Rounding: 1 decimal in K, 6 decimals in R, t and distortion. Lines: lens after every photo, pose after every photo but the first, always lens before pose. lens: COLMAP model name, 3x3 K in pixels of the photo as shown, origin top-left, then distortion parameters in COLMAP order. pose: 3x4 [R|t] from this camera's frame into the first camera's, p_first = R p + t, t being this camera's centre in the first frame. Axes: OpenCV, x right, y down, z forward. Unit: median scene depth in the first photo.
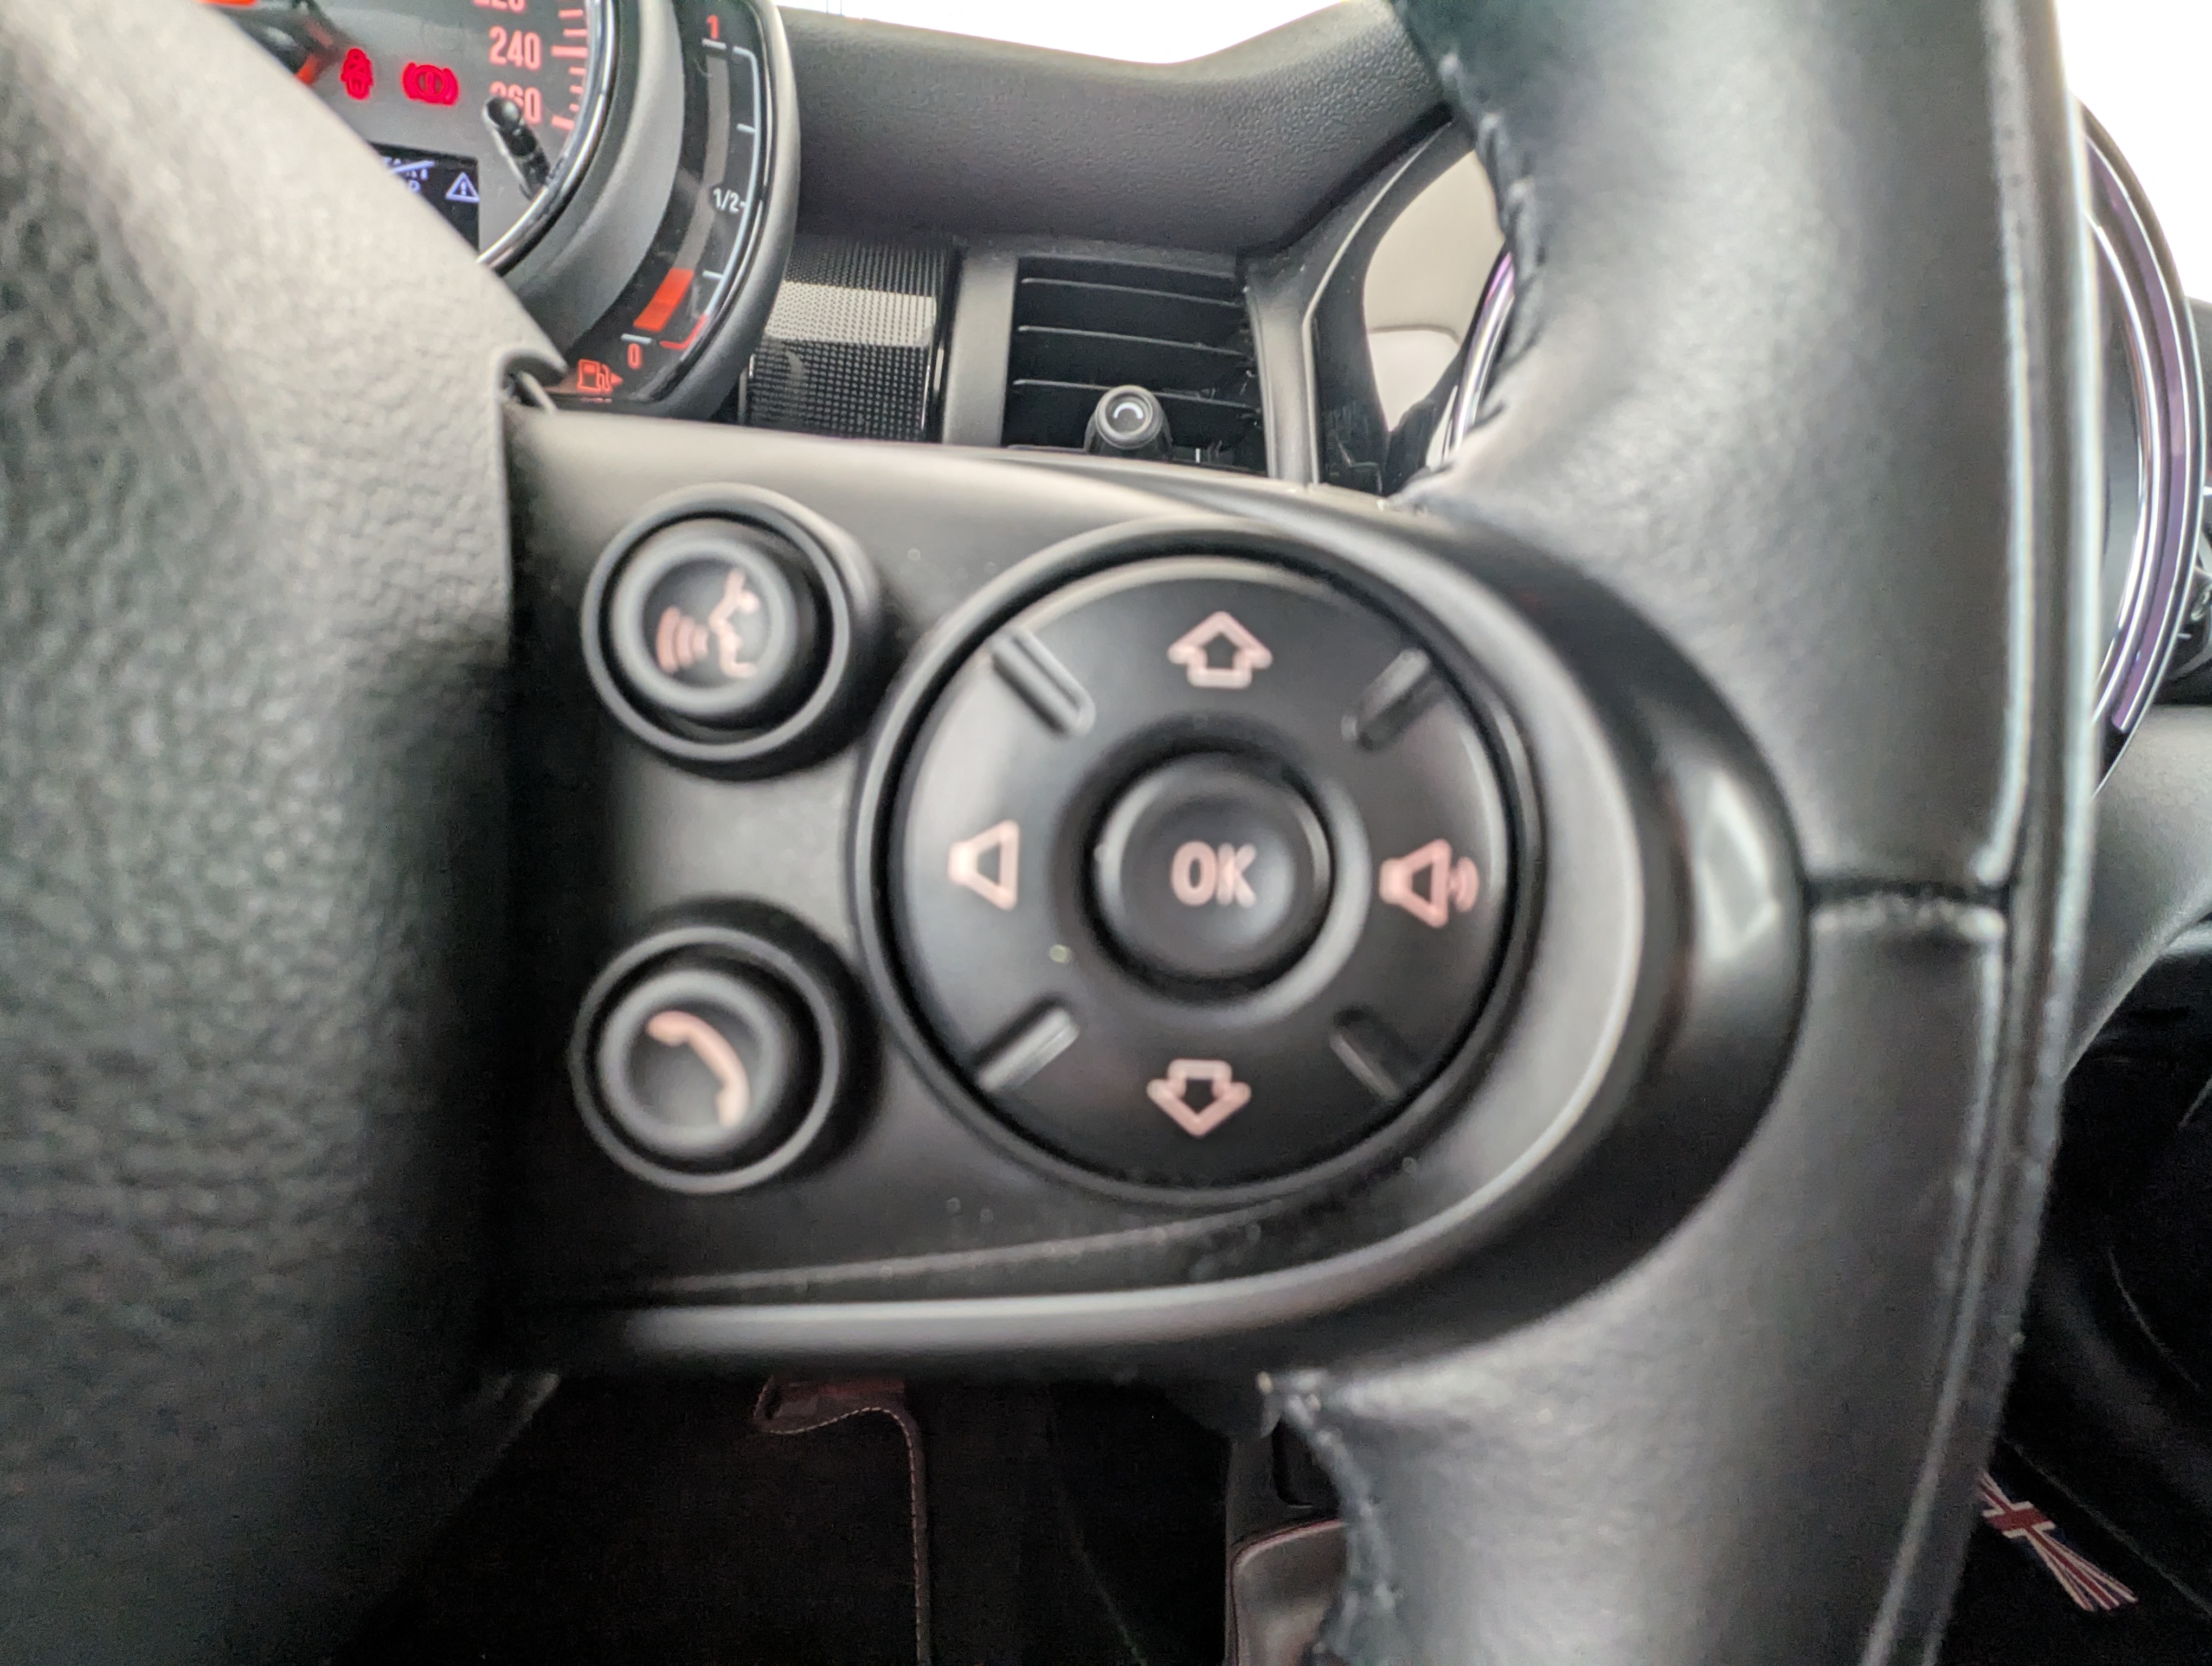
lens RADIAL K [[1155.2, 0, 1103.9], [0, 1155.2, 846.7], [0, 0, 1]] dist [0.007191, 0.000838]
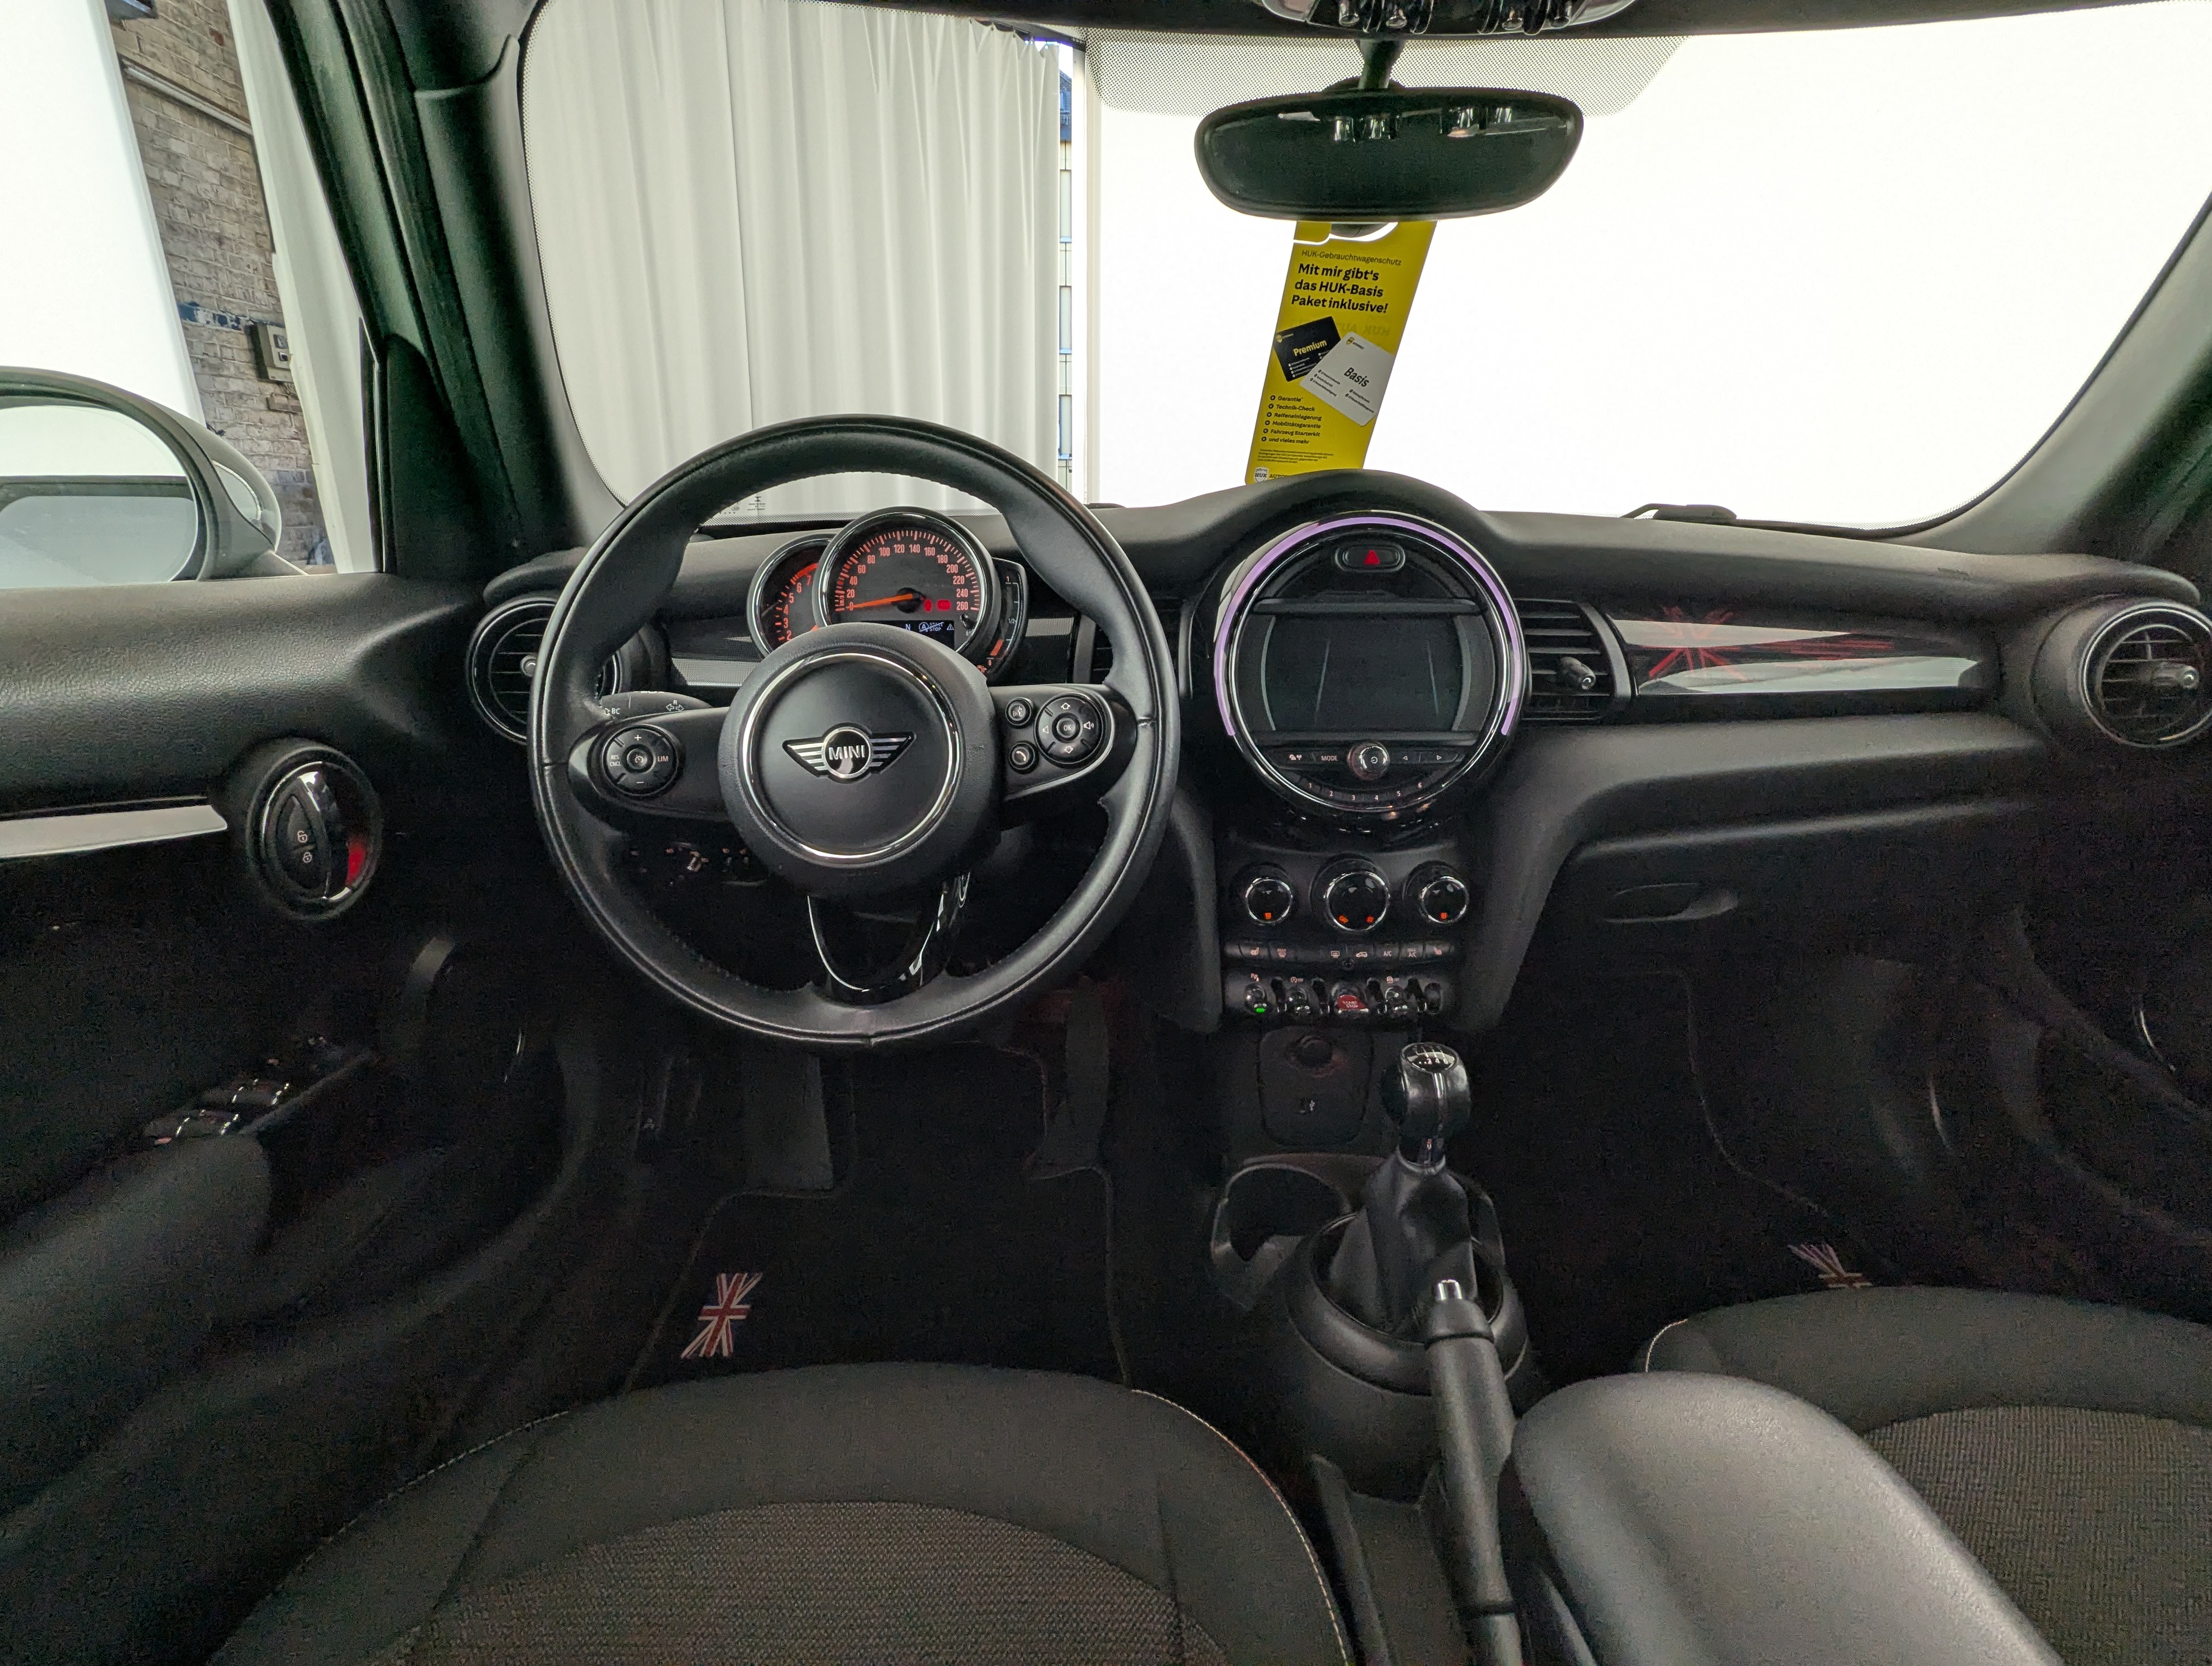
lens RADIAL K [[1044.8, 0, 1109.2], [0, 1044.8, 839.3], [0, 0, 1]] dist [-0.002621, 0.002816]
pose [[0.961194, -0.126043, -0.245396, 2.439034], [0.106154, 0.990018, -0.092708, 1.781978], [0.254632, 0.063061, 0.964980, -7.279119]]
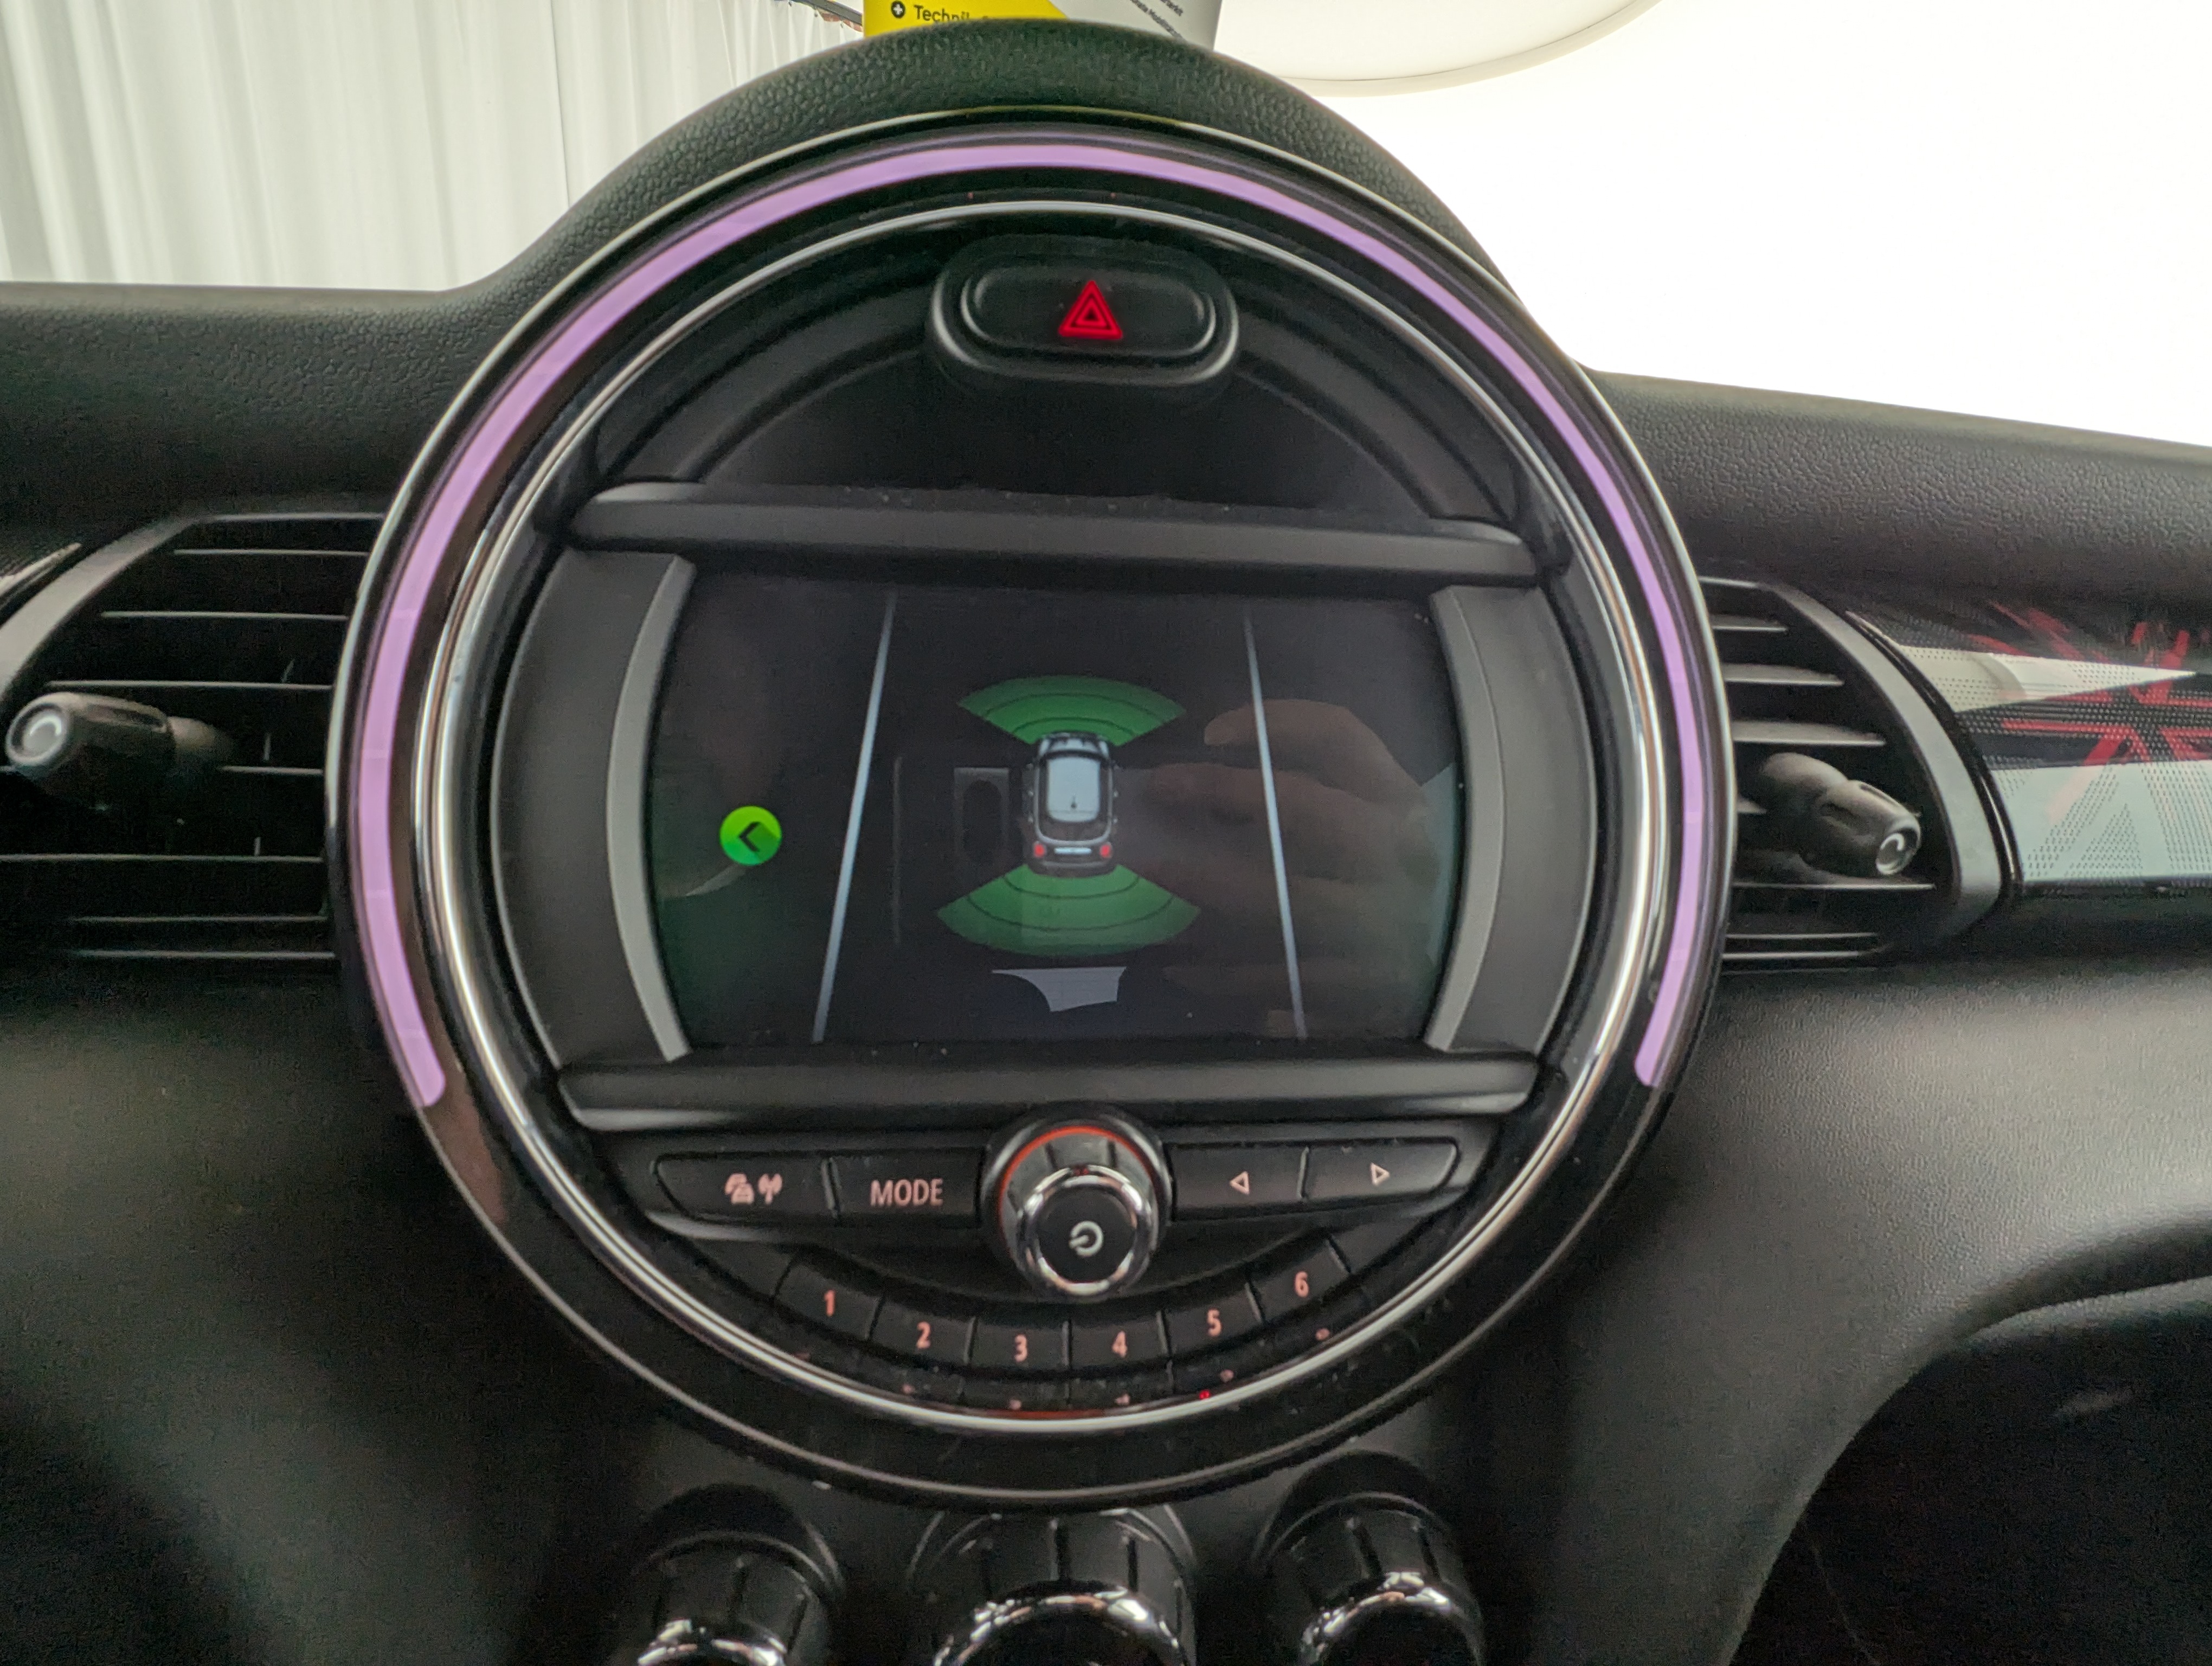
lens RADIAL K [[1044.8, 0, 1107.2], [0, 1044.8, 840.8], [0, 0, 1]] dist [-0.002621, 0.002816]
pose [[0.979535, -0.125199, -0.157598, 3.036325], [0.104479, 0.985521, -0.133537, -0.277232], [0.172034, 0.114338, 0.978433, 1.464025]]
